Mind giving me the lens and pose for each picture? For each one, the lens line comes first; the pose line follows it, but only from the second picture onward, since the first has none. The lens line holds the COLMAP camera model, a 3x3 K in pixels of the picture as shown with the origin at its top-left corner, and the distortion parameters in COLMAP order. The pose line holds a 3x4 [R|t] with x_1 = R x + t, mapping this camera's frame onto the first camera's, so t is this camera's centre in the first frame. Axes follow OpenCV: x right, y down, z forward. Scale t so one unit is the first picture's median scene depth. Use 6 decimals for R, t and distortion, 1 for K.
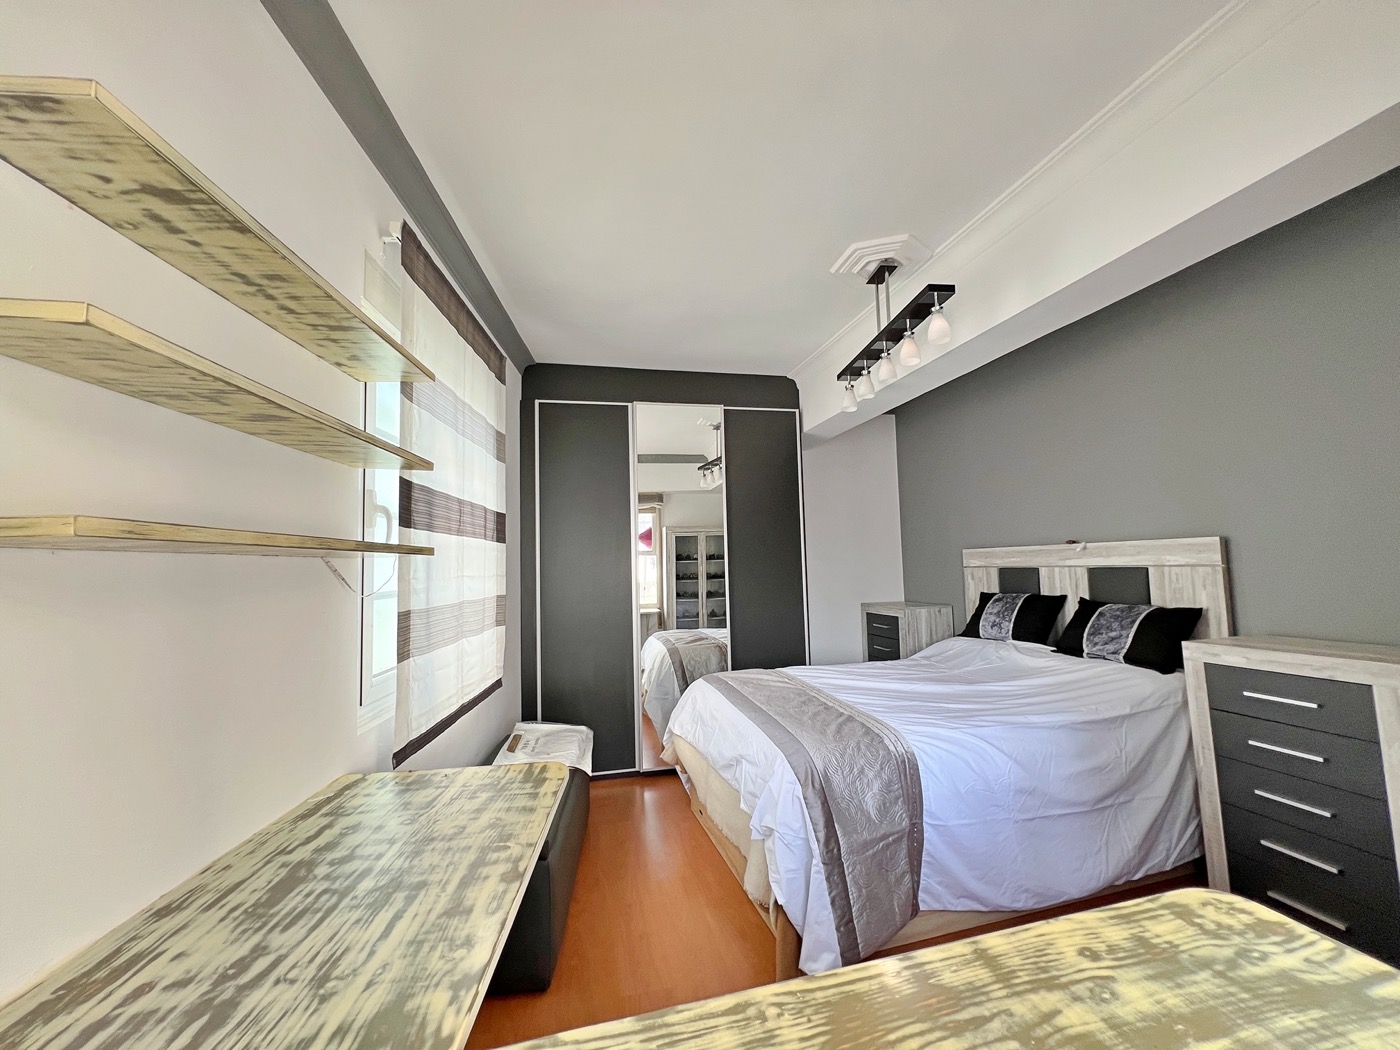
lens RADIAL K [[562.7, 0, 696.6], [0, 562.7, 524.4], [0, 0, 1]] dist [-0.001787, 0.000530]
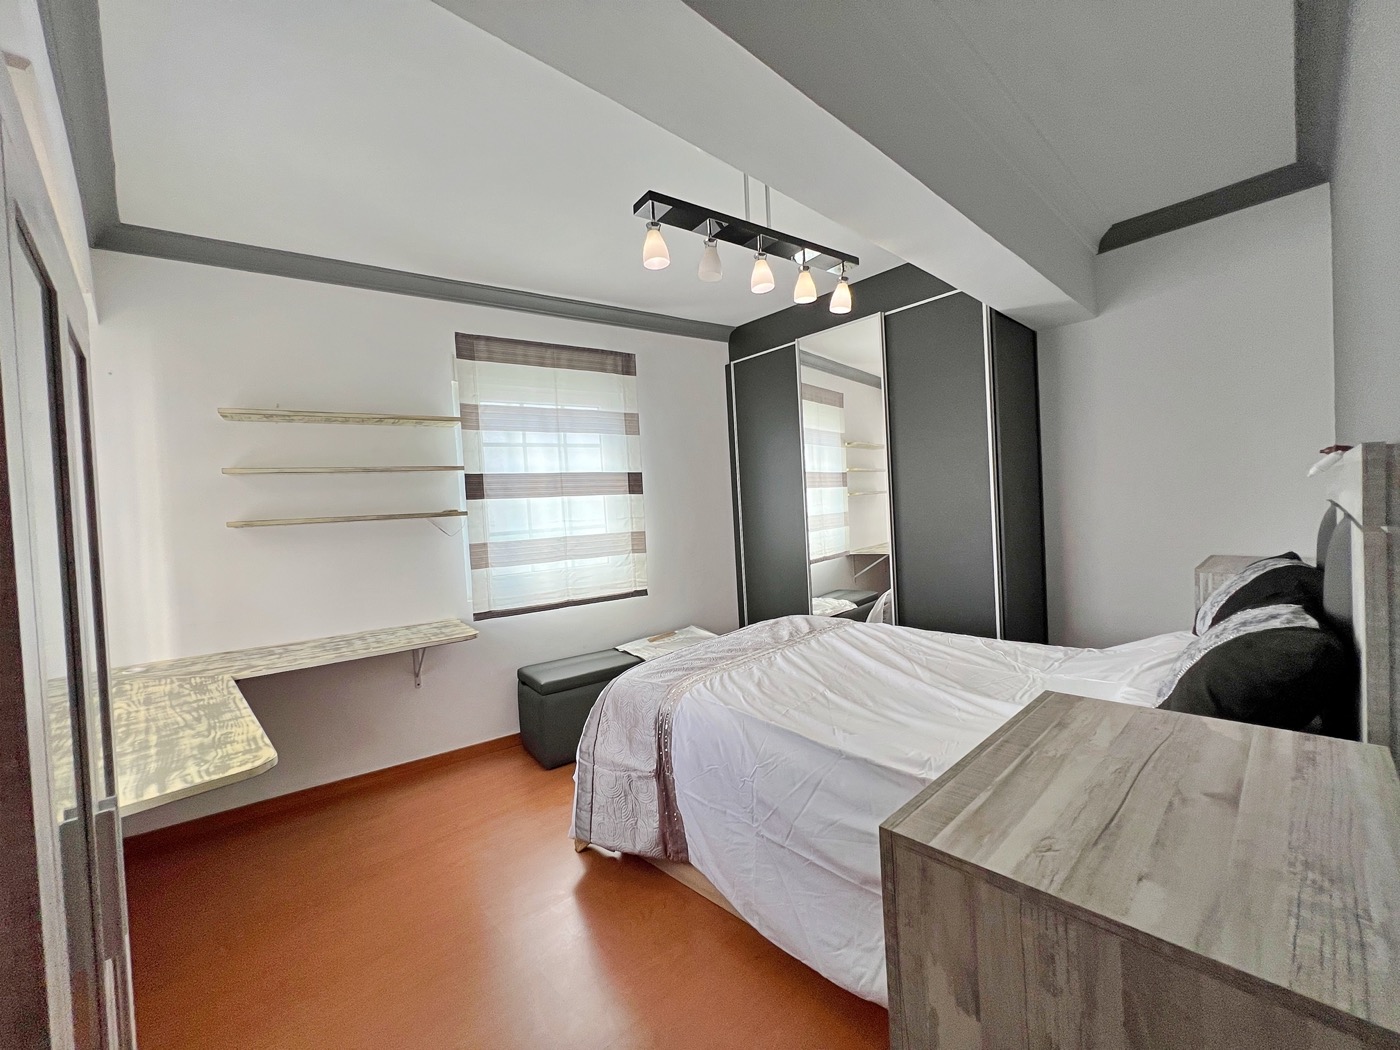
lens RADIAL K [[562.7, 0, 695.9], [0, 562.7, 523.1], [0, 0, 1]] dist [-0.001787, 0.000530]
pose [[0.488329, 0.020431, -0.872420, 3.110009], [0.106758, 0.990818, 0.082960, 0.010485], [0.866105, -0.133650, 0.481664, 1.496986]]
